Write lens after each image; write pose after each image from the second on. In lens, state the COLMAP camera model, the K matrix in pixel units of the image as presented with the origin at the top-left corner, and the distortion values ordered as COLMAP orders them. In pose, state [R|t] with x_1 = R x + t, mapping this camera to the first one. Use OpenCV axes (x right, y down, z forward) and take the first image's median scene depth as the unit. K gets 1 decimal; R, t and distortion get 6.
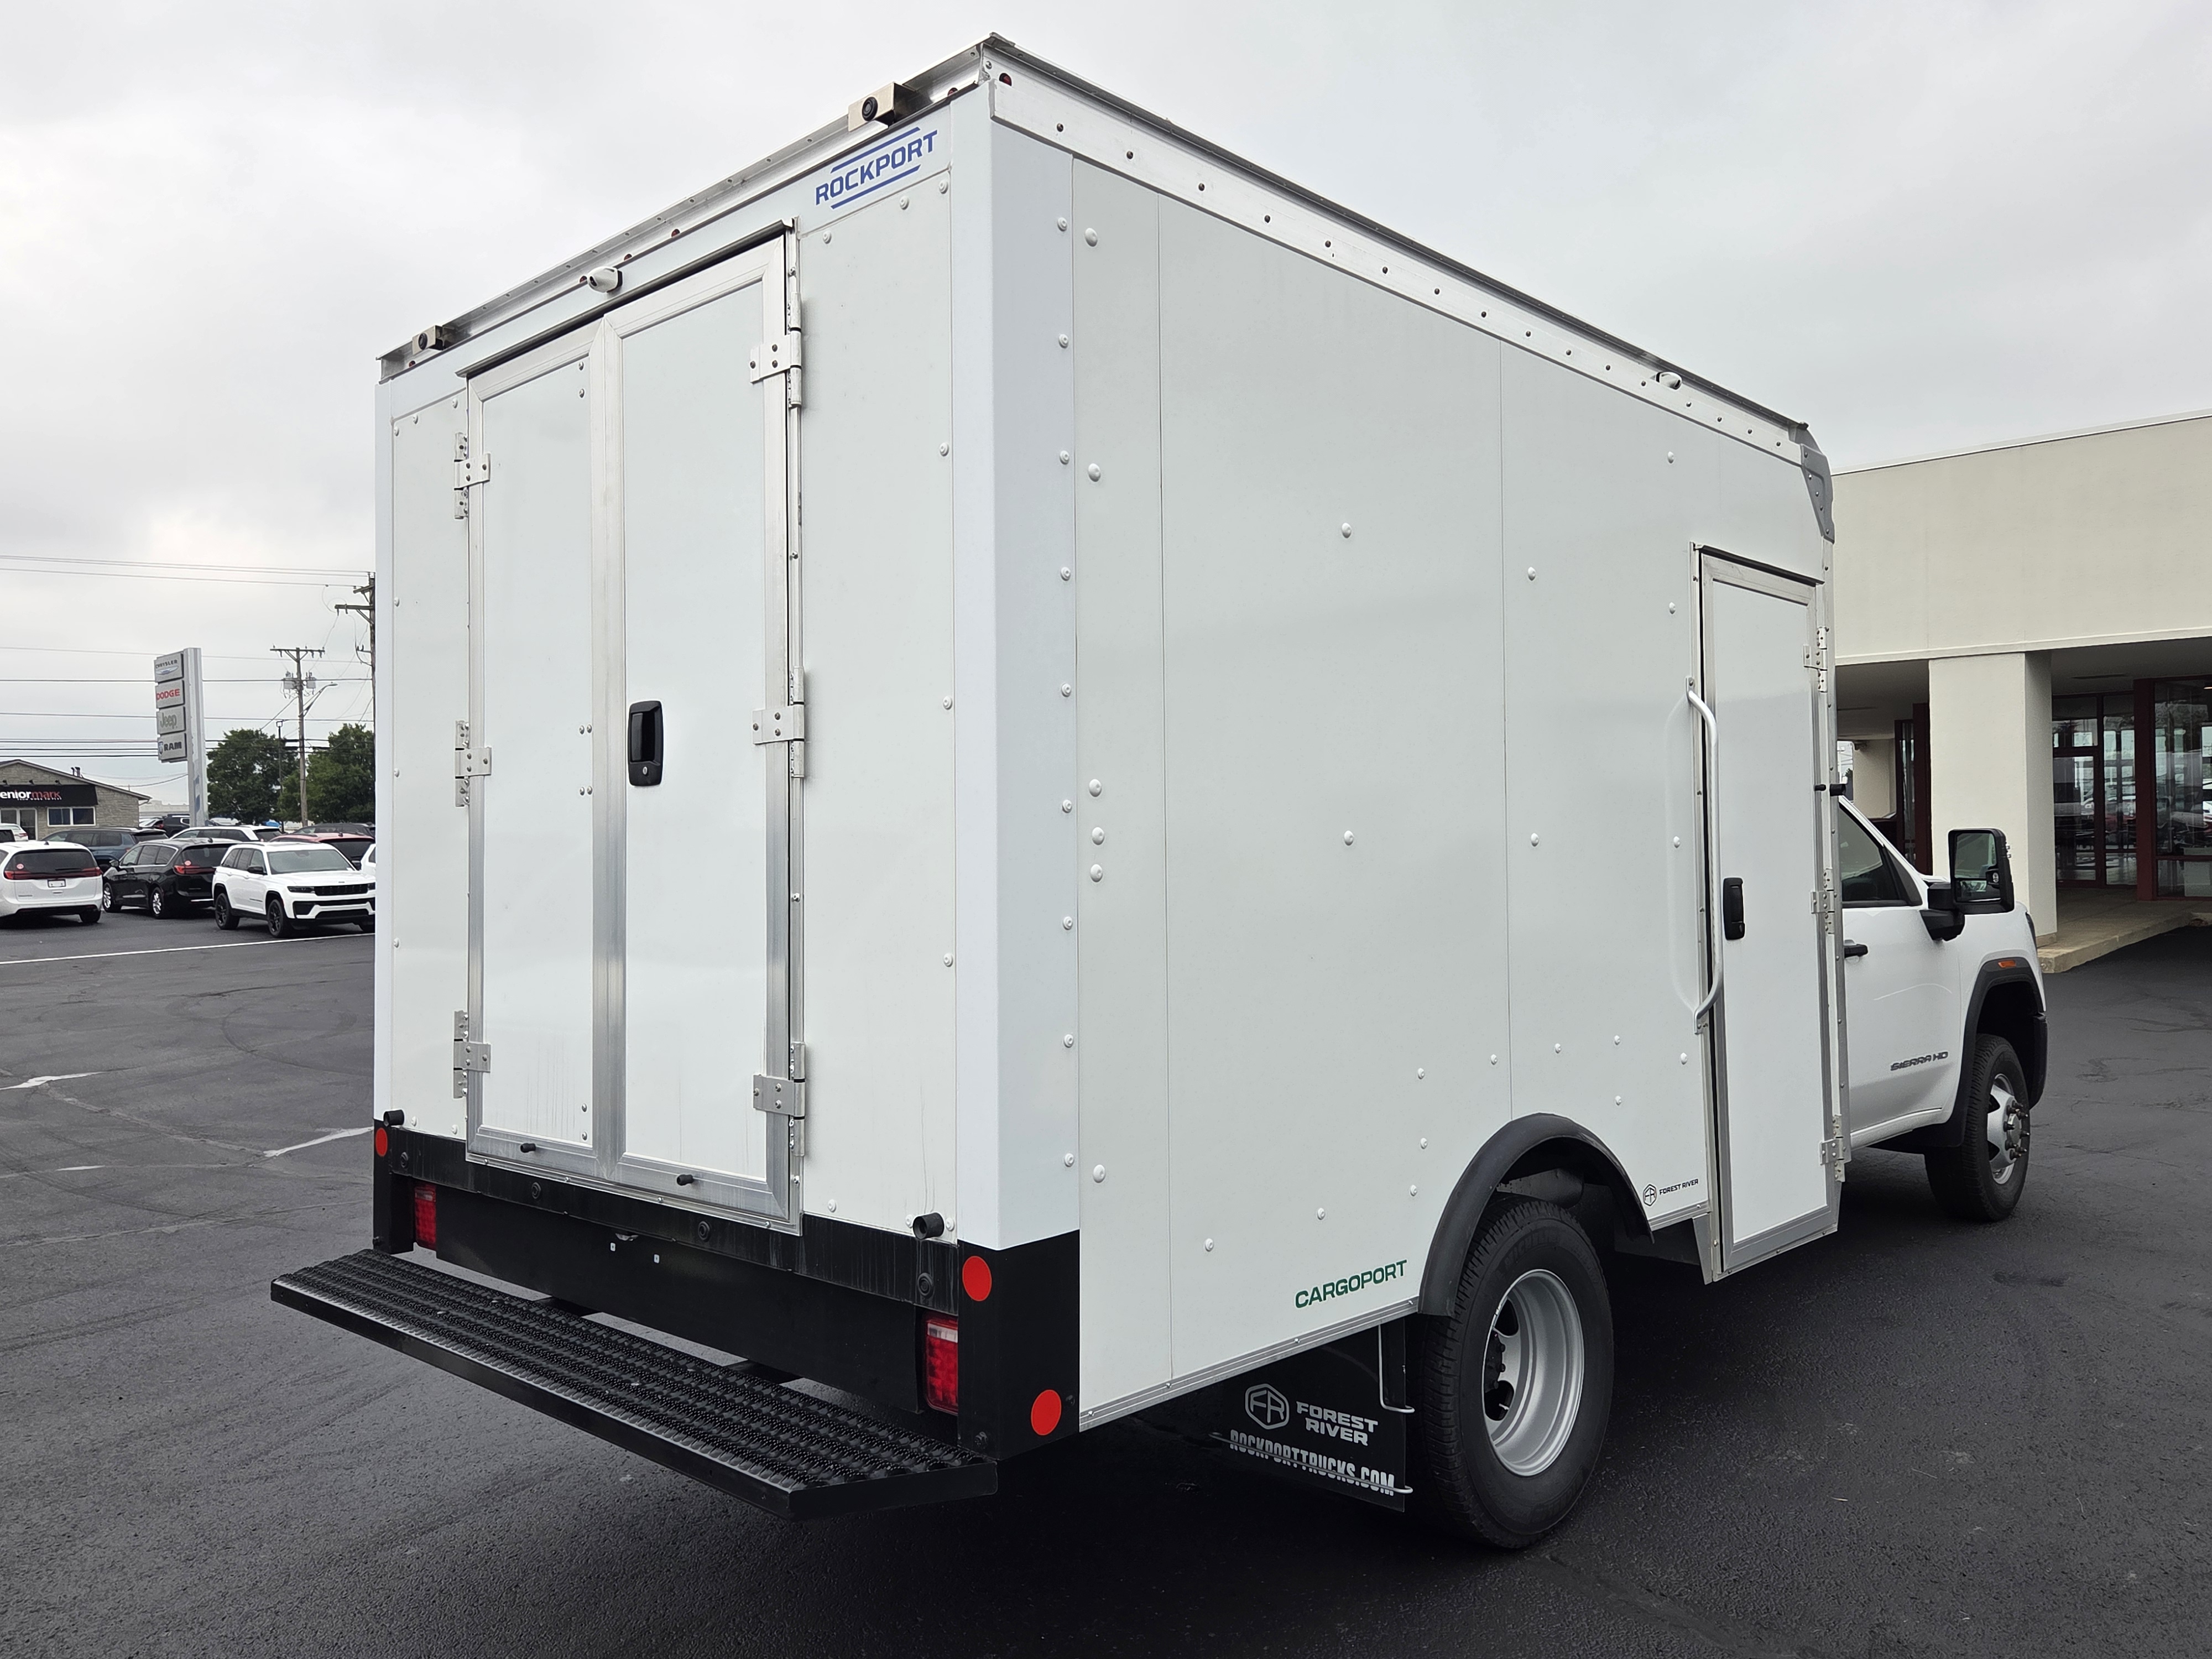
lens RADIAL K [[1668.1, 0, 1120.5], [0, 1668.1, 824.4], [0, 0, 1]] dist [0.069614, -0.056316]
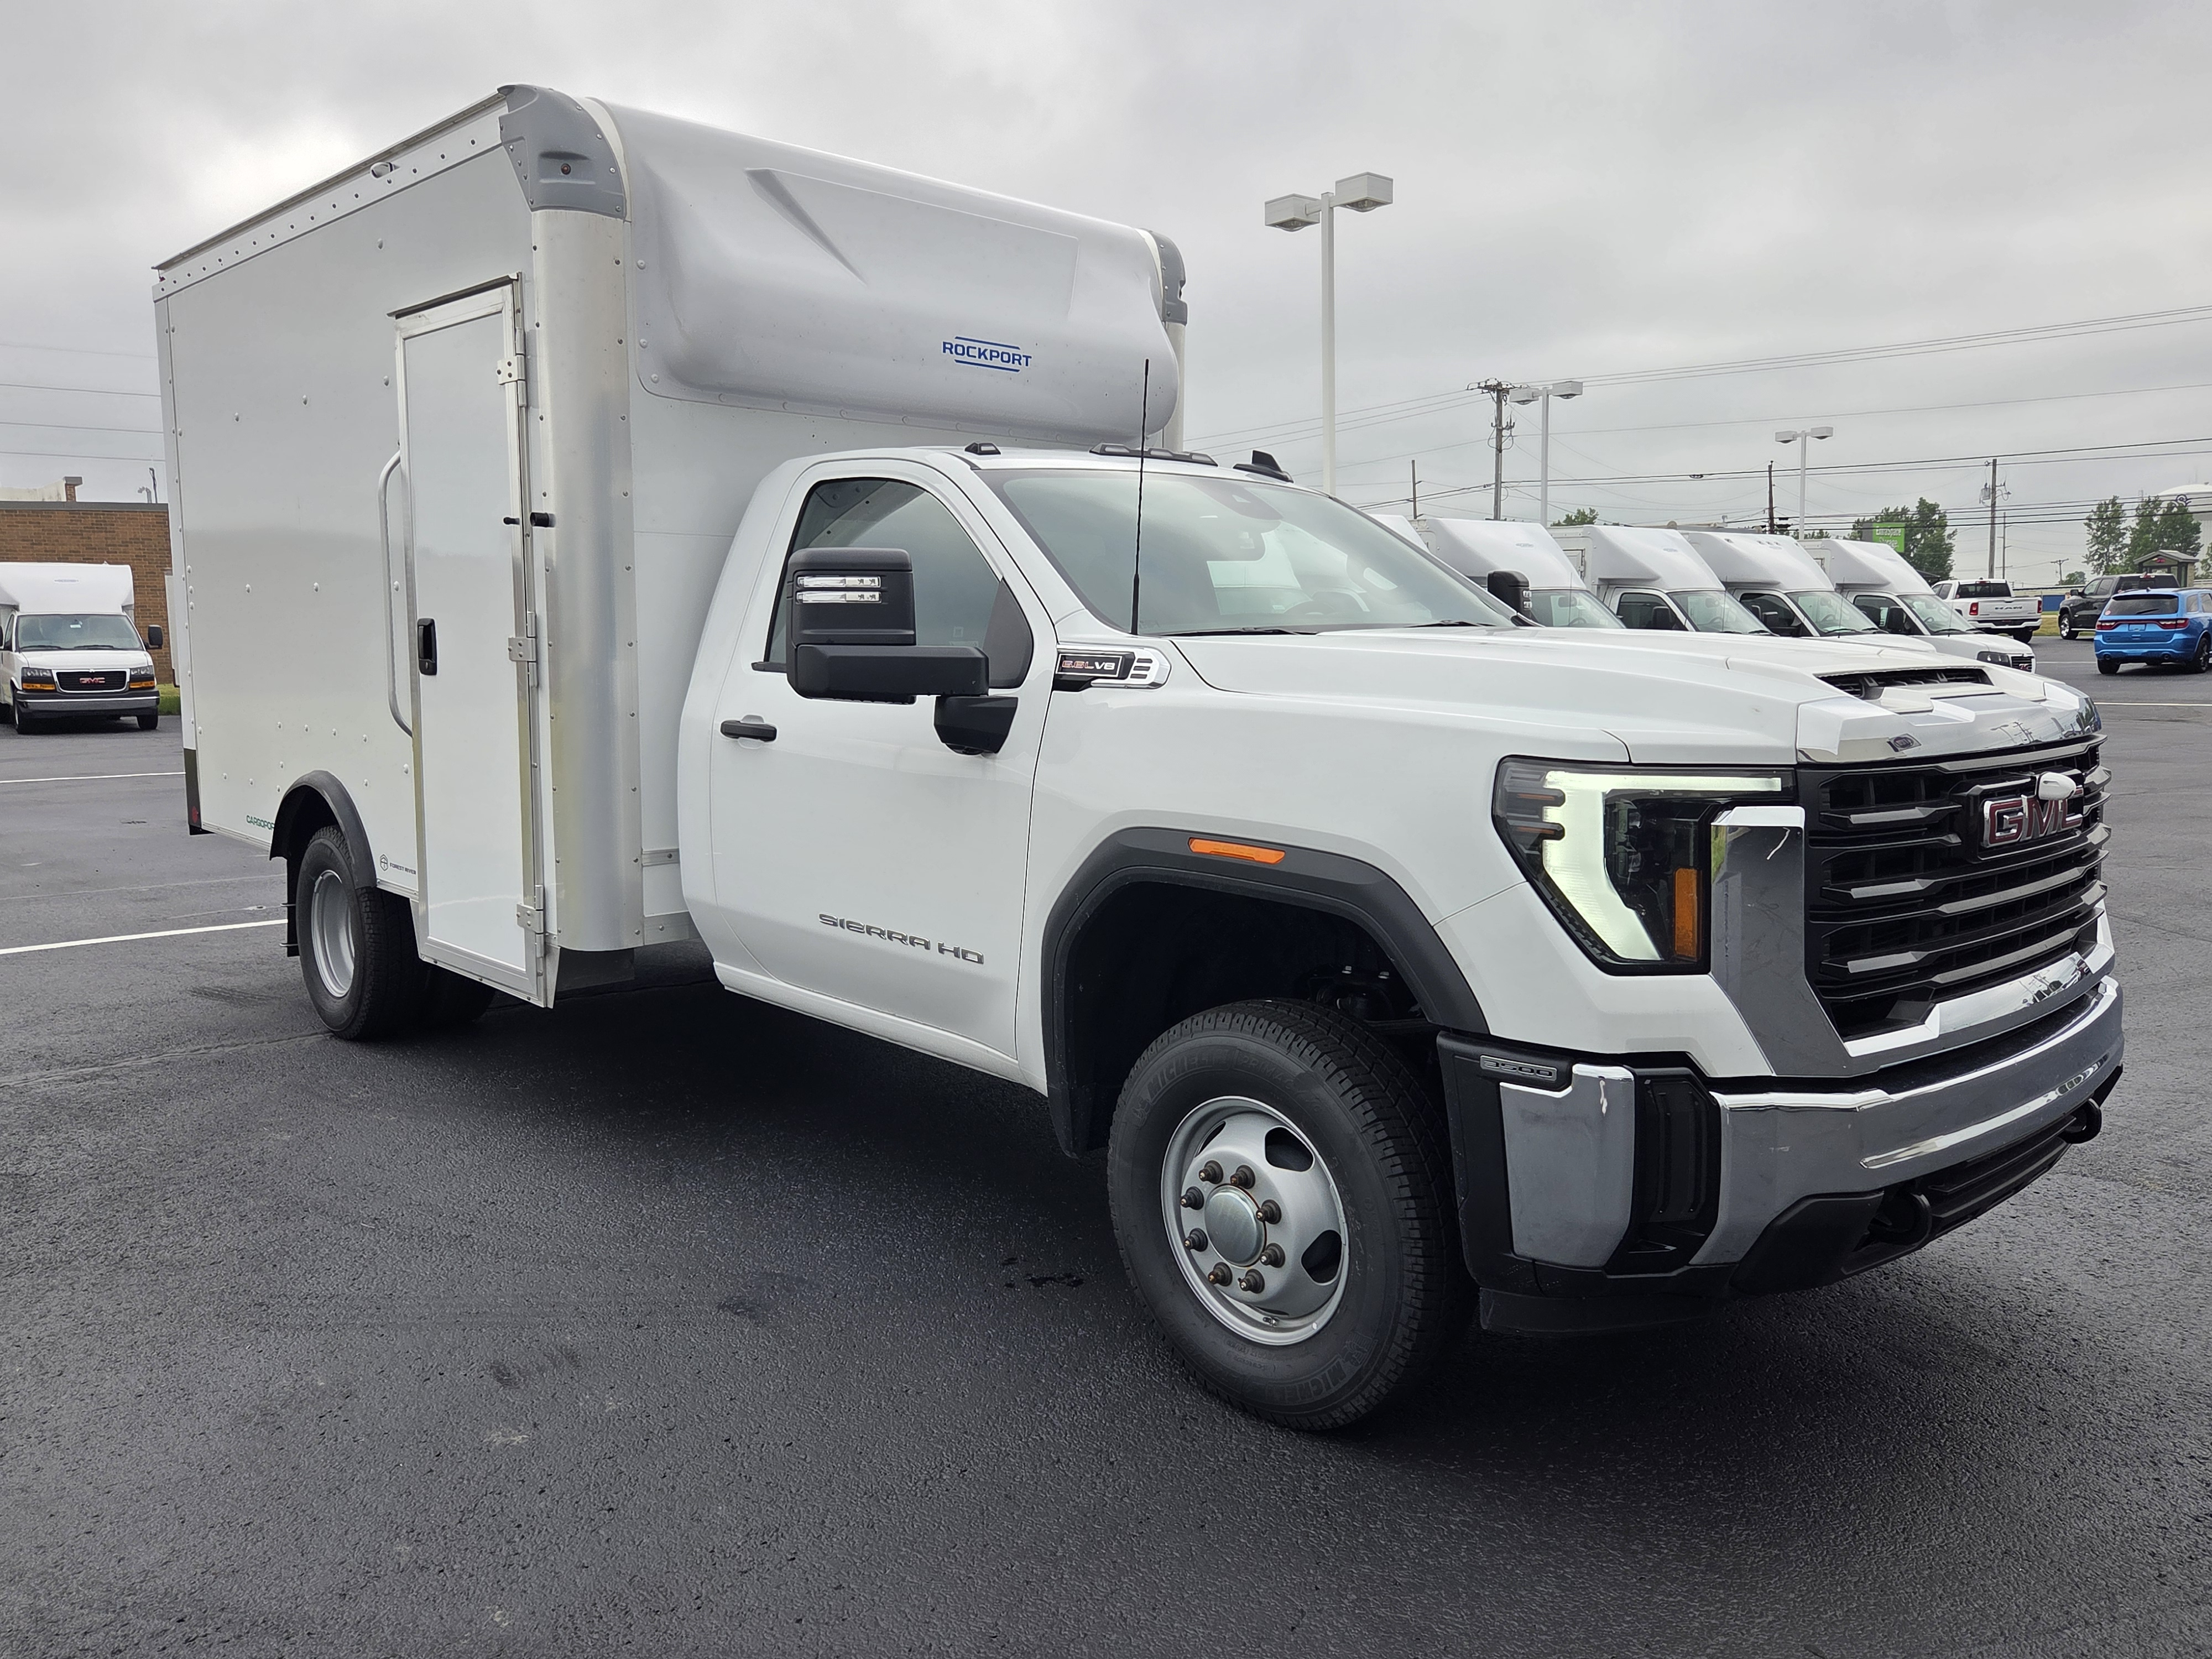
lens RADIAL K [[1653.9, 0, 1093.7], [0, 1653.9, 818.7], [0, 0, 1]] dist [0.090695, -0.001528]
pose [[-0.084615, 0.131247, -0.987732, 0.109456], [0.024383, 0.991263, 0.129627, 0.002284], [0.996115, -0.013115, -0.087076, 0.116969]]
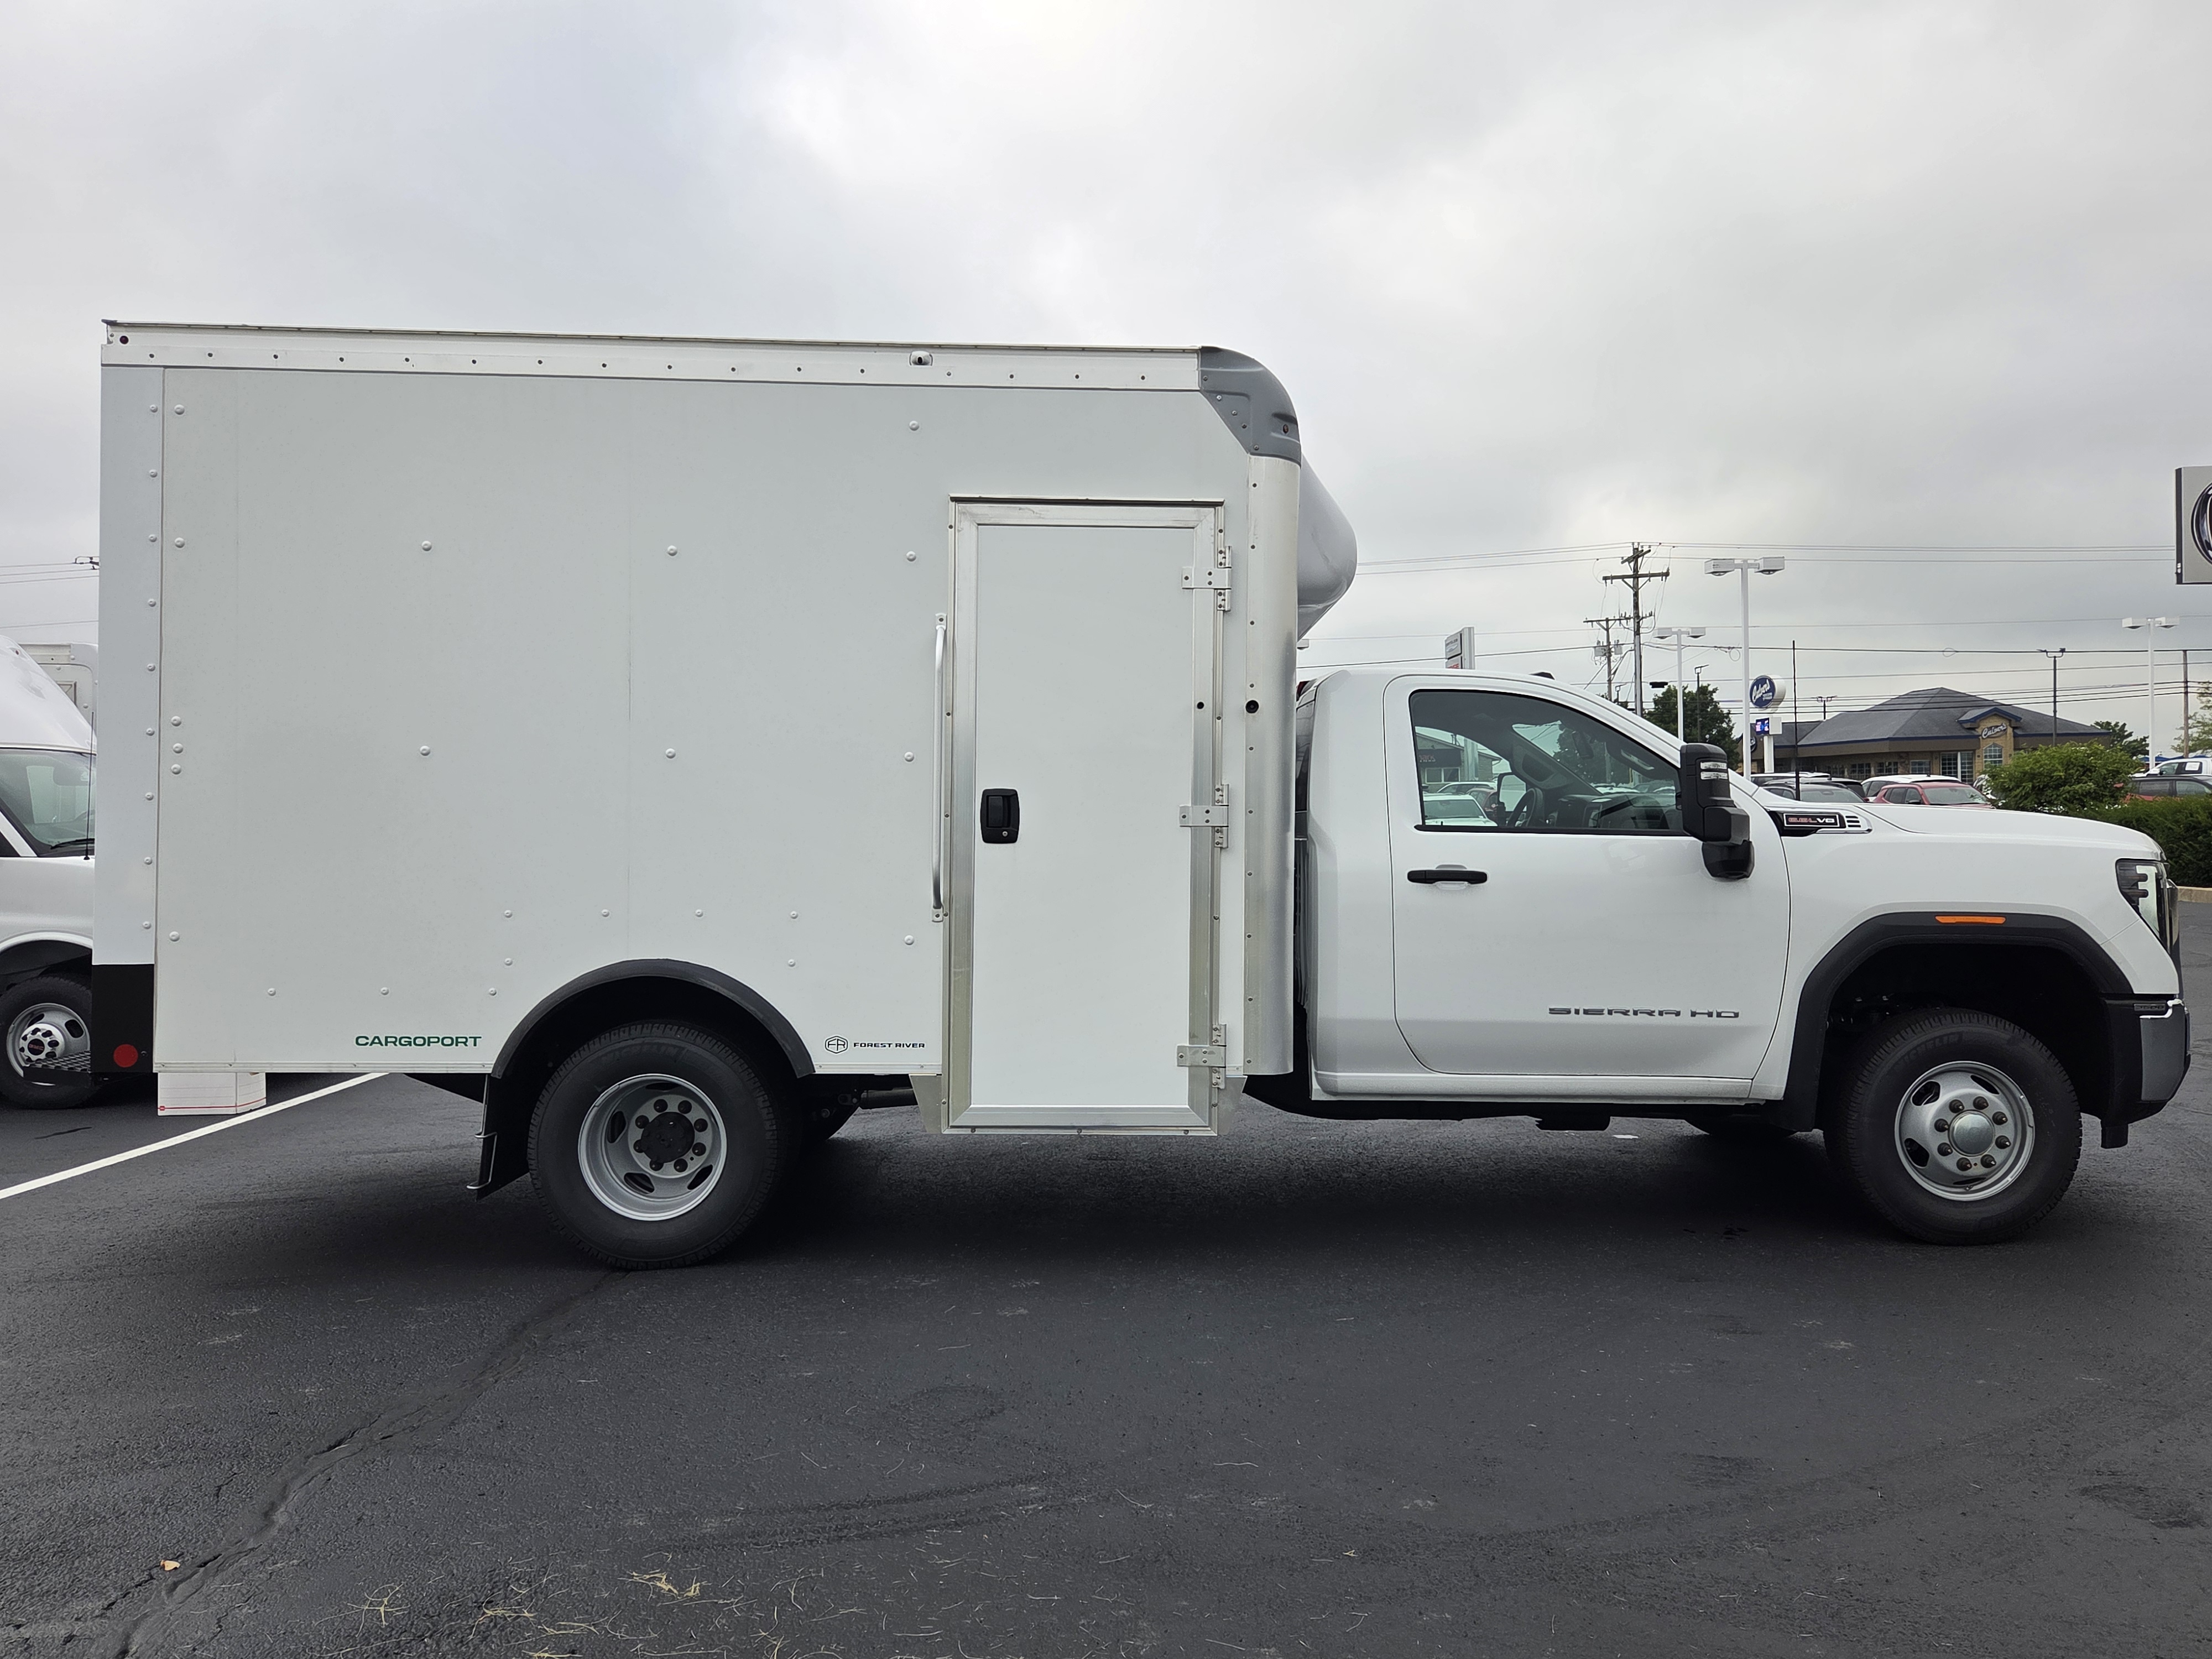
lens RADIAL K [[1668.1, 0, 1120.5], [0, 1668.1, 824.4], [0, 0, 1]] dist [0.069614, -0.056316]
pose [[0.698070, 0.015443, -0.715863, 0.093946], [0.002785, 0.999701, 0.024282, 0.002244], [0.716024, -0.018944, 0.697819, 0.021674]]
